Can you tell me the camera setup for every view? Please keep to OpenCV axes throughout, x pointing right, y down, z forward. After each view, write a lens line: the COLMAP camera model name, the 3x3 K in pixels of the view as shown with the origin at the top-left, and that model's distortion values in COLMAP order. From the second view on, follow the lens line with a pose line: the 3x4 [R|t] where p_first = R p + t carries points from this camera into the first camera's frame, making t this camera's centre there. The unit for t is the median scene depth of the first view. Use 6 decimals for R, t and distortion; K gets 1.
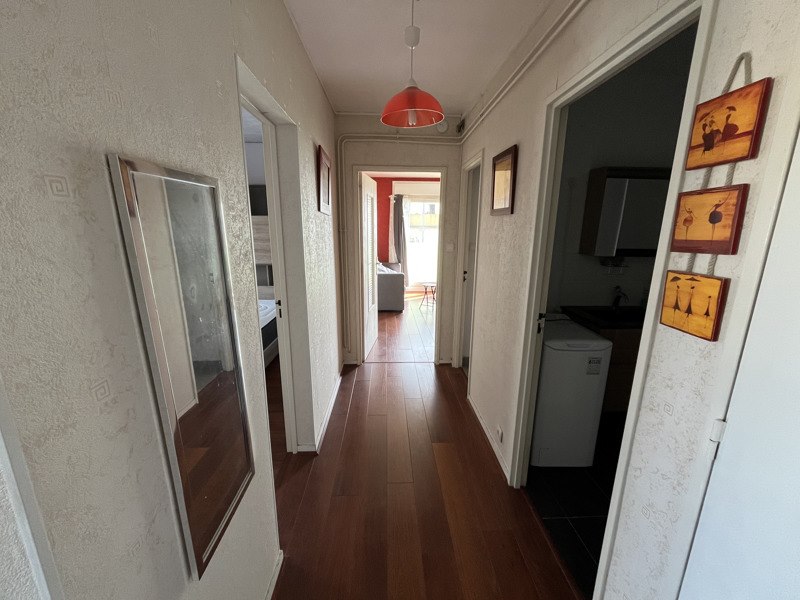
lens RADIAL K [[321.3, 0, 396.9], [0, 321.3, 301.6], [0, 0, 1]] dist [-0.000809, -0.000143]
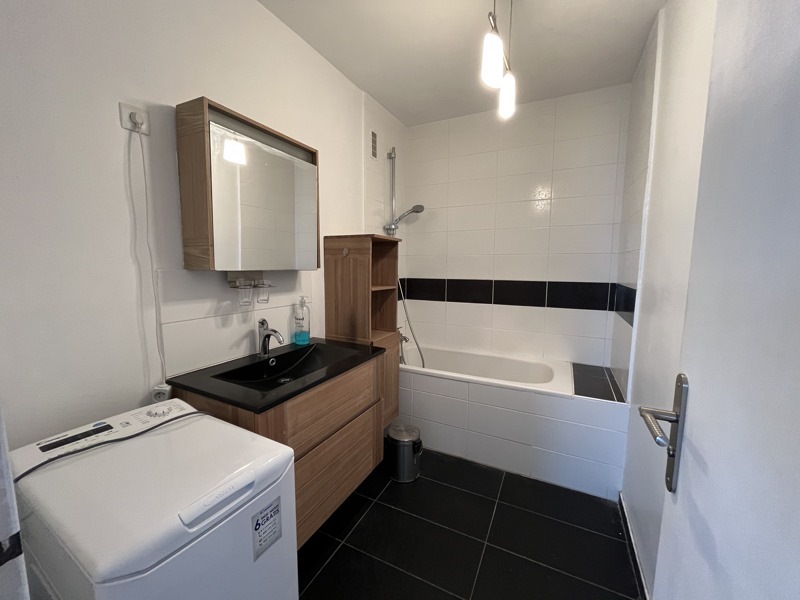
lens RADIAL K [[321.3, 0, 396.4], [0, 321.3, 300.3], [0, 0, 1]] dist [-0.000809, -0.000143]
pose [[0.483954, -0.100518, 0.869301, 0.286240], [0.190495, 0.981660, 0.007459, -0.042437], [-0.854108, 0.161987, 0.494226, 0.476884]]
